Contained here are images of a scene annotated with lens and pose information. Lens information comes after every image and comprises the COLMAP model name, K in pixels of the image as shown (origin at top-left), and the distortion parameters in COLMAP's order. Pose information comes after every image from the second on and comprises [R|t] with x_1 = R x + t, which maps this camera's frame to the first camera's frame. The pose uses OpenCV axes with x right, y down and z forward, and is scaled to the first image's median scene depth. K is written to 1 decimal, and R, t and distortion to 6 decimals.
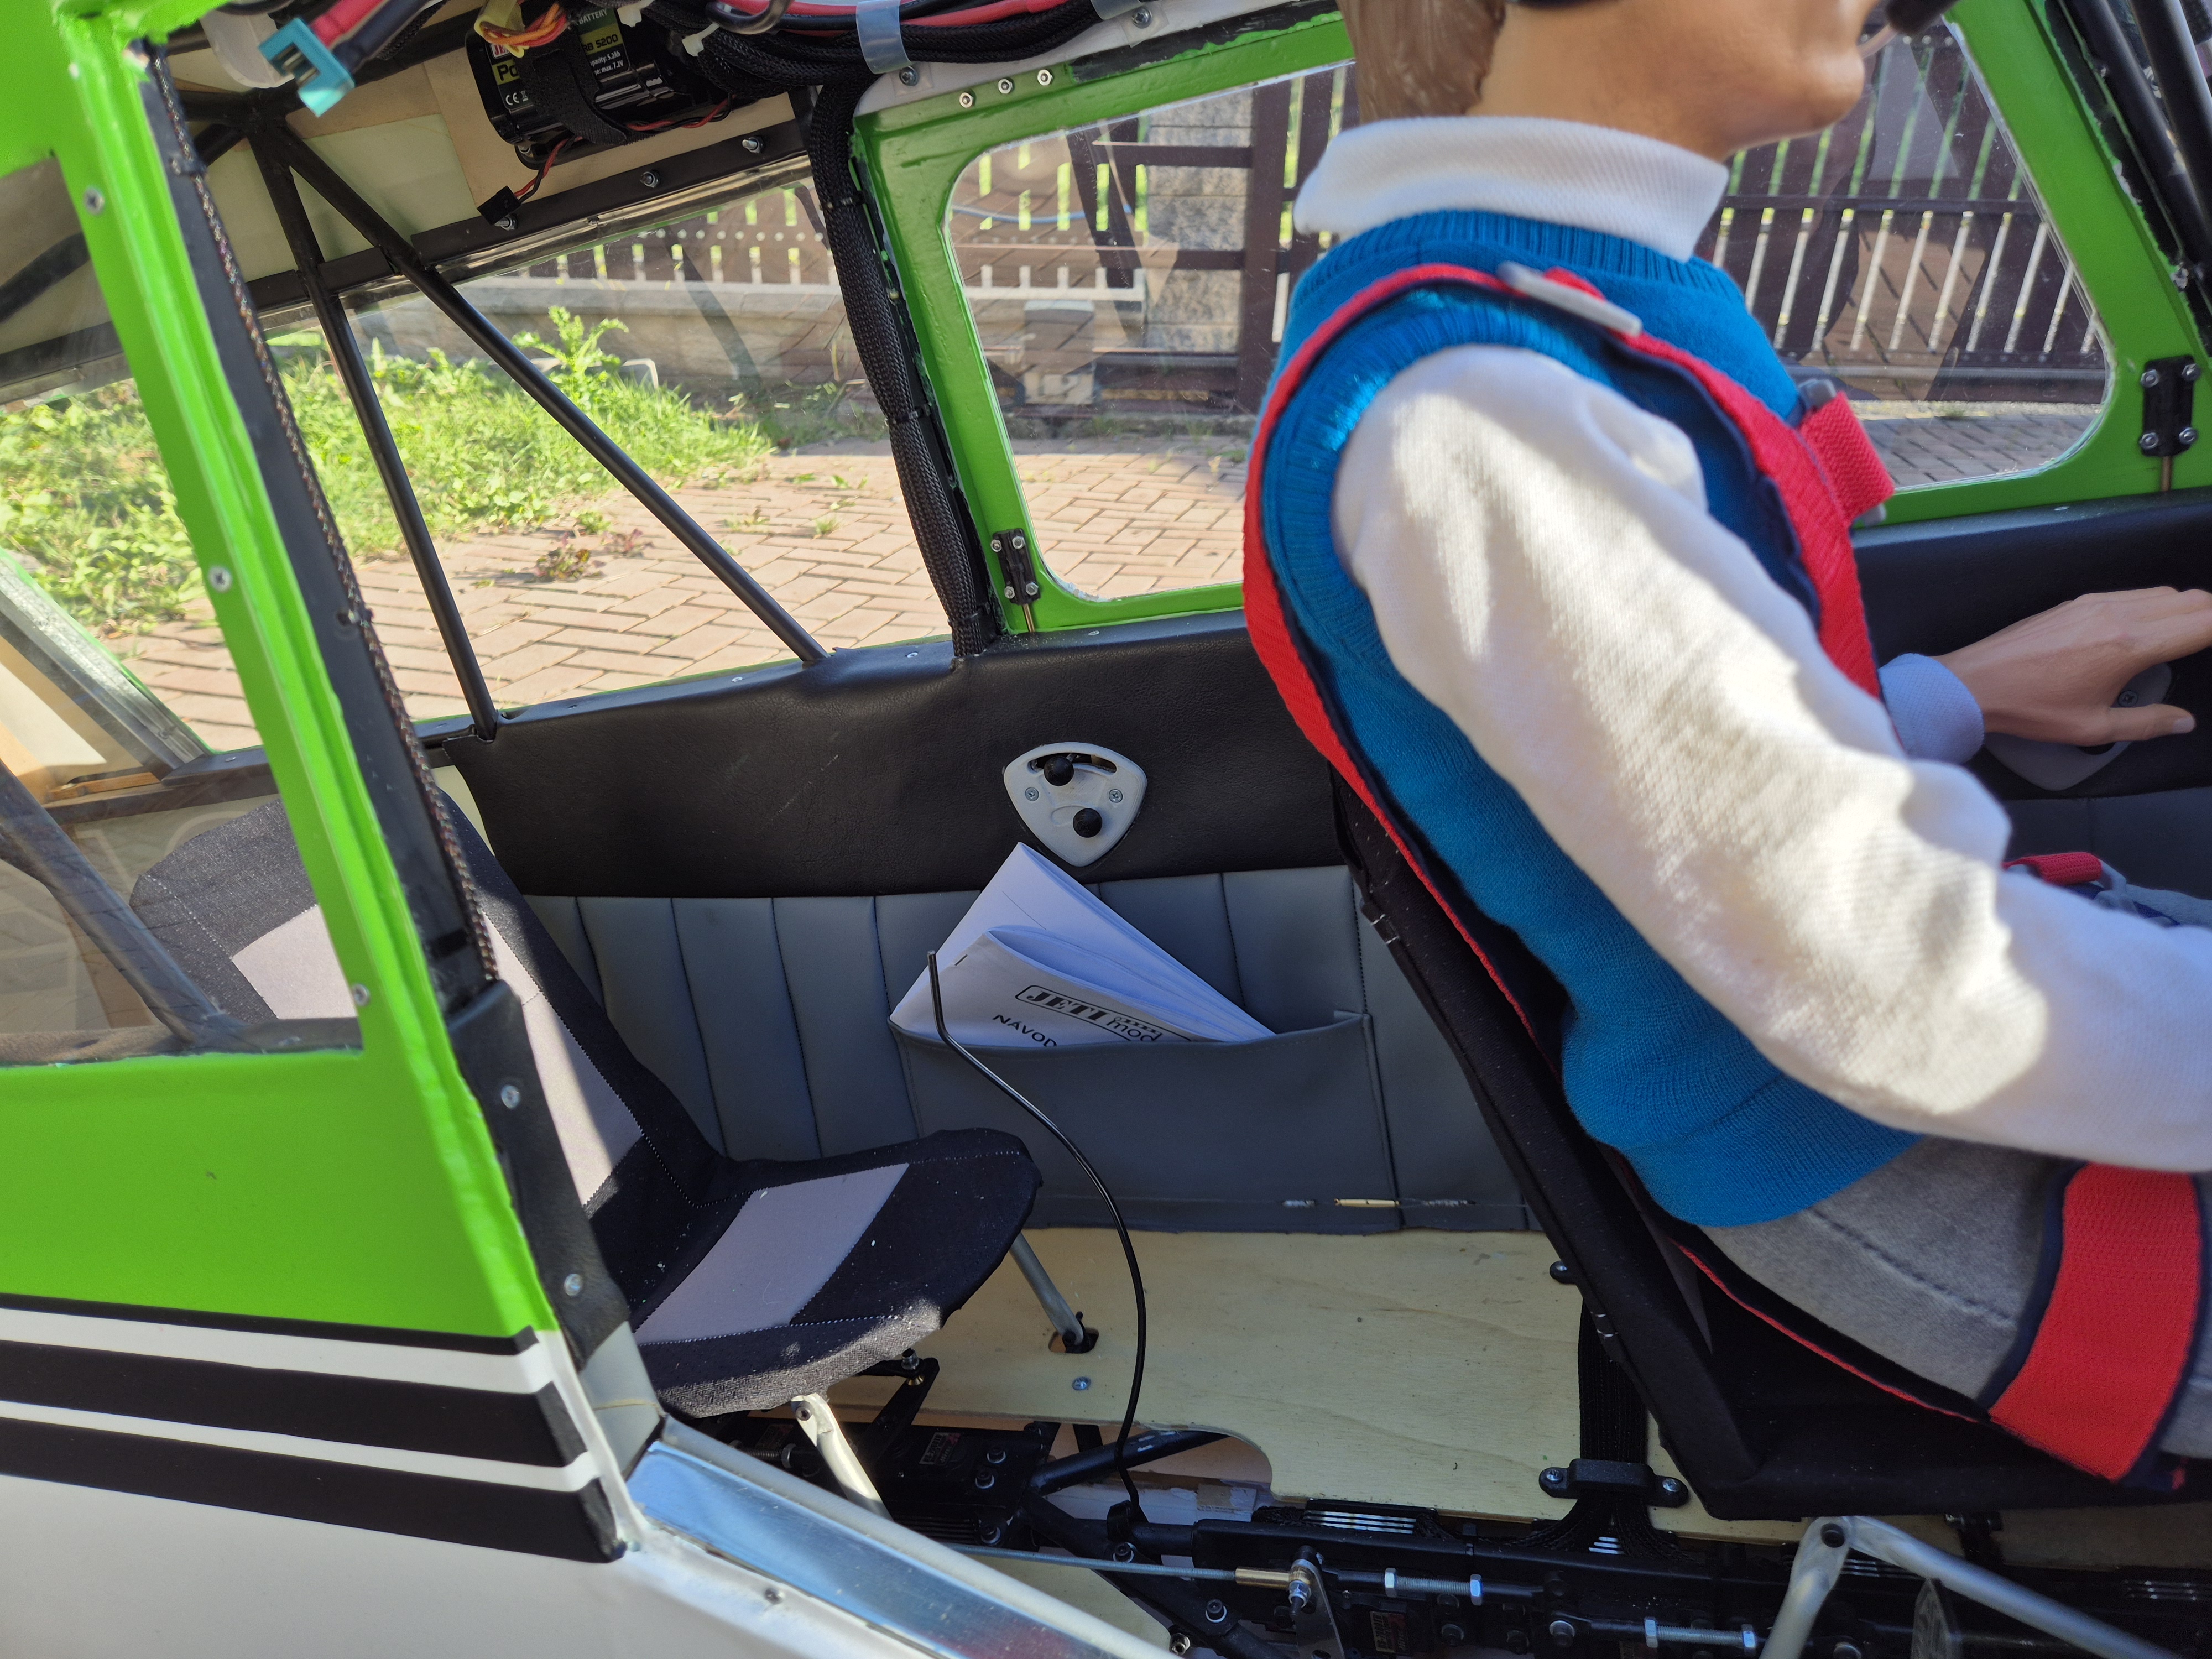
lens RADIAL K [[1511.1, 0, 1113.6], [0, 1511.1, 795.0], [0, 0, 1]] dist [0.047473, -0.045866]
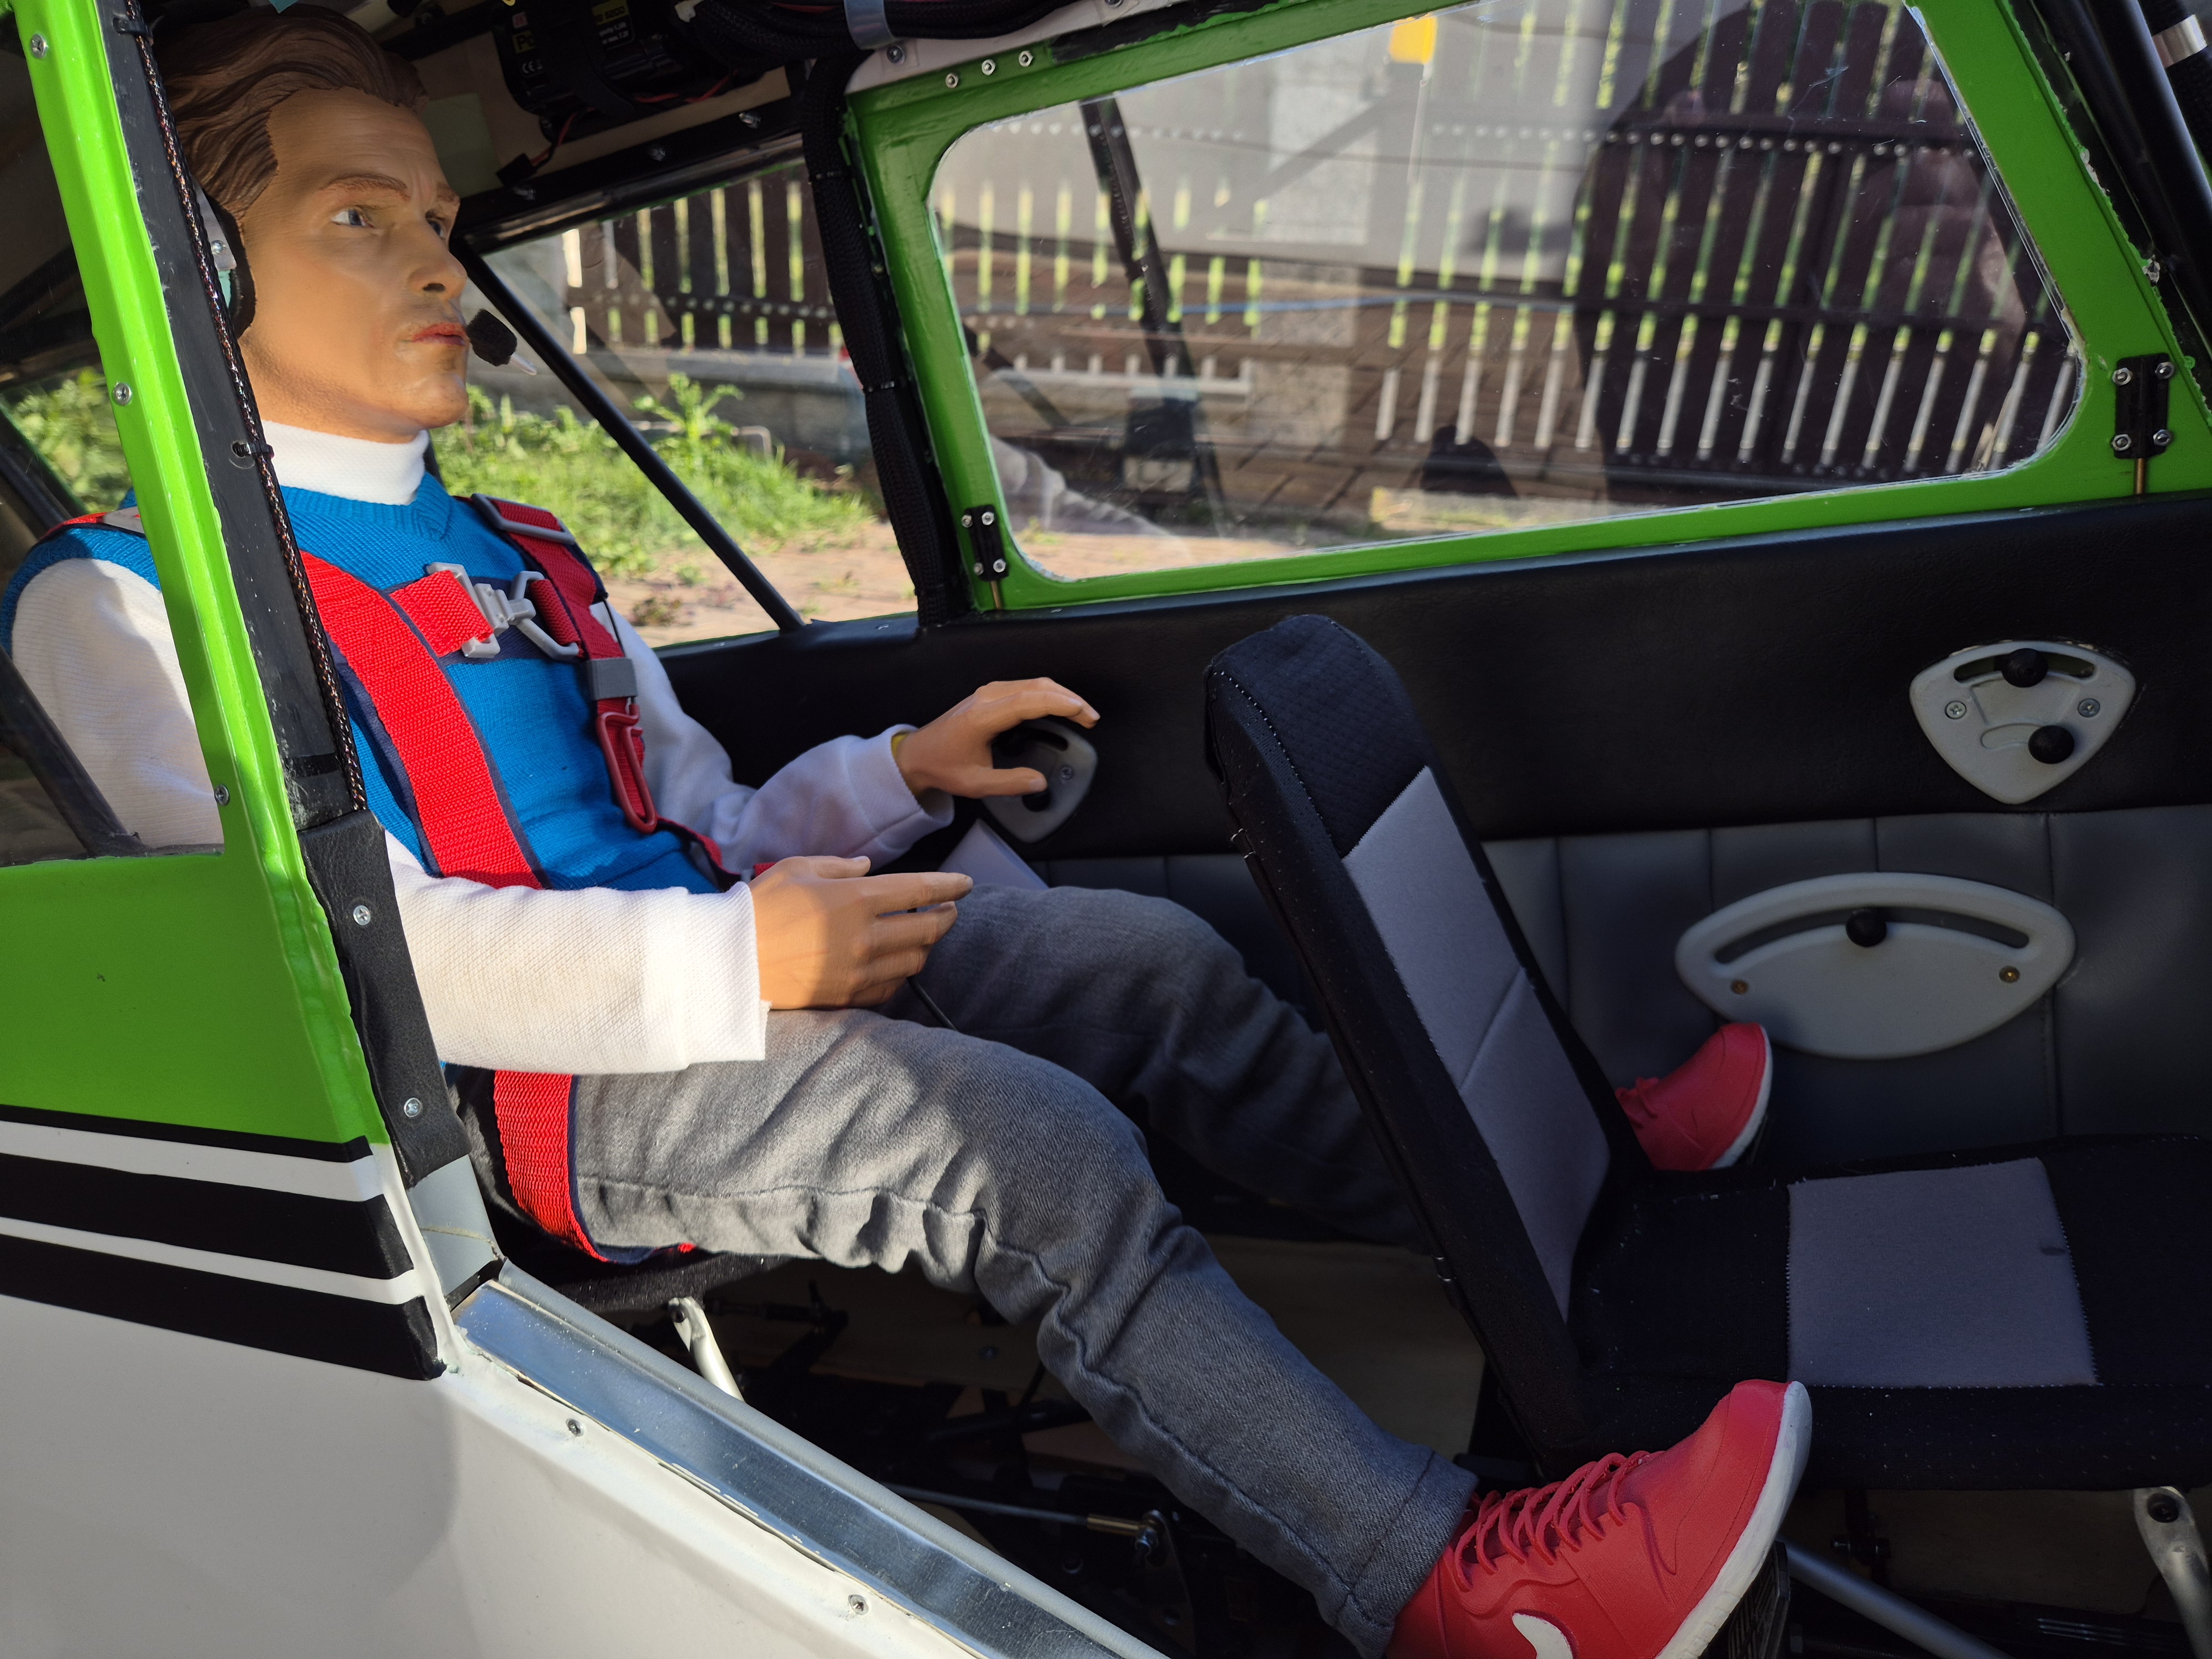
lens RADIAL K [[1511.1, 0, 1077.8], [0, 1511.1, 841.1], [0, 0, 1]] dist [0.047473, -0.045866]
pose [[0.993904, 0.066092, -0.088240, 0.132966], [-0.069369, 0.996991, -0.034600, 0.105684], [0.085688, 0.040510, 0.995498, -0.008663]]
